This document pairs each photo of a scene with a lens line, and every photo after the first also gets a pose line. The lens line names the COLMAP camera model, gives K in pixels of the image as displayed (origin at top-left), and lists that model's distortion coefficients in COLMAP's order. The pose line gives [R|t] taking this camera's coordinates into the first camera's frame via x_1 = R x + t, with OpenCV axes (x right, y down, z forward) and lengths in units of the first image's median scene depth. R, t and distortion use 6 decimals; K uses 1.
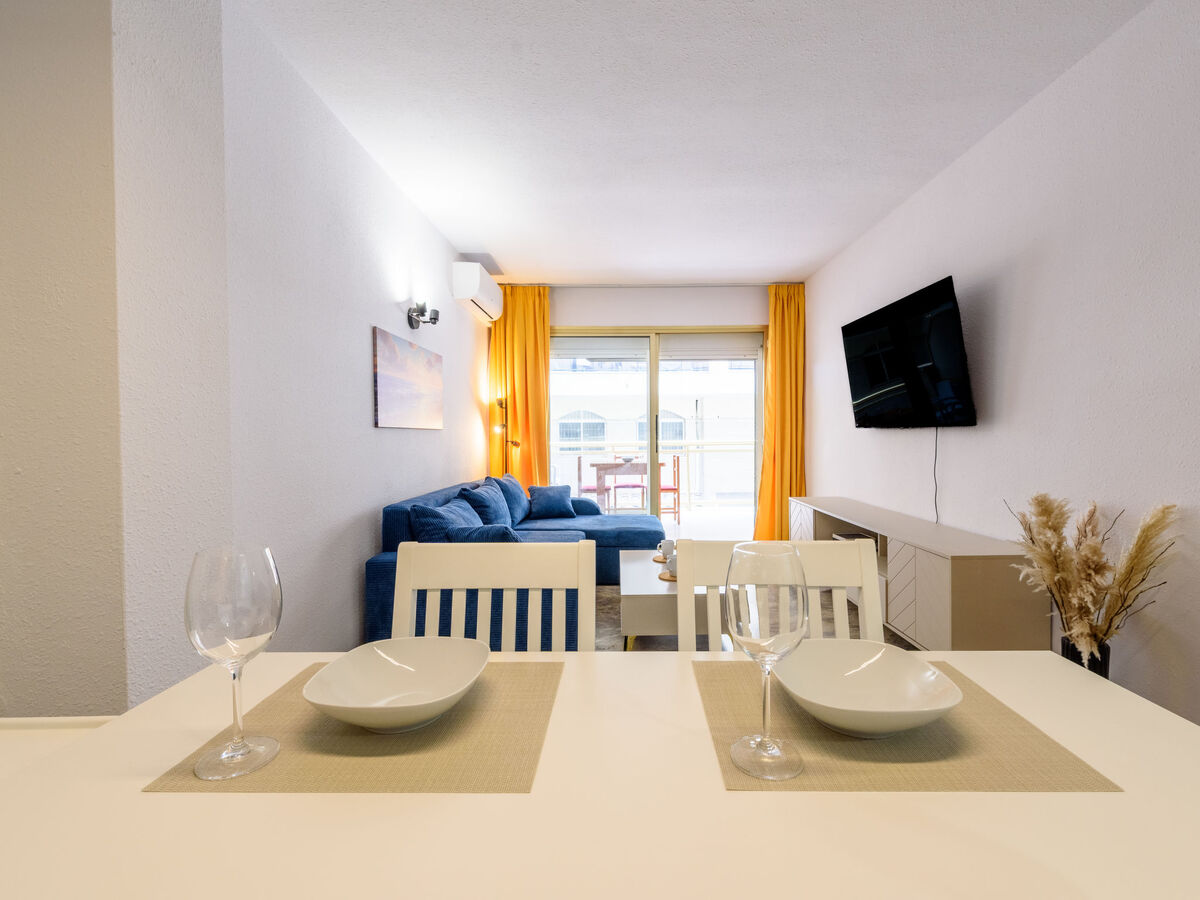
lens RADIAL K [[523.5, 0, 613.1], [0, 523.5, 452.7], [0, 0, 1]] dist [-0.003853, 0.000009]
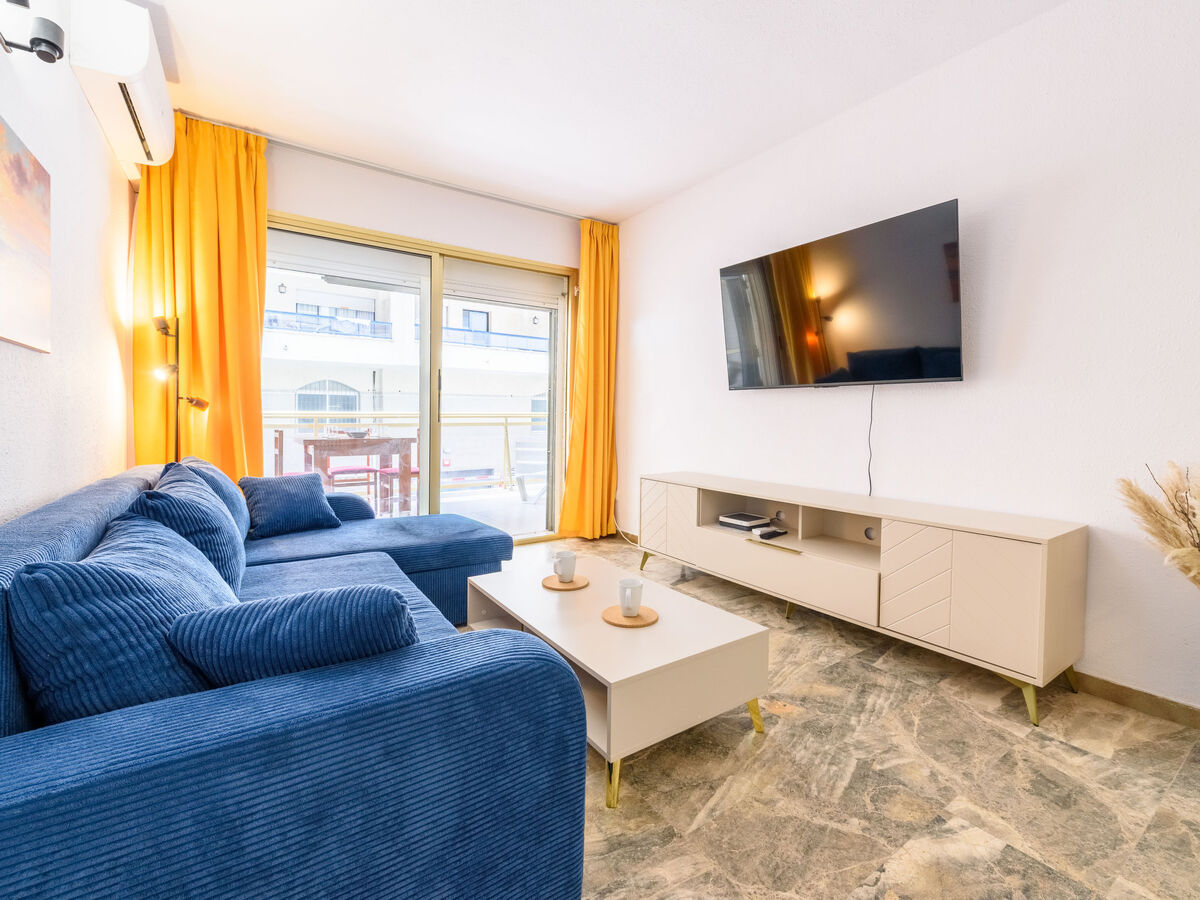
lens RADIAL K [[523.5, 0, 589.9], [0, 523.5, 427.8], [0, 0, 1]] dist [-0.003853, 0.000009]
pose [[0.828381, 0.000920, 0.560164, -0.161005], [0.004551, 0.999955, -0.008372, 0.016185], [-0.560146, 0.009485, 0.828340, 0.332724]]
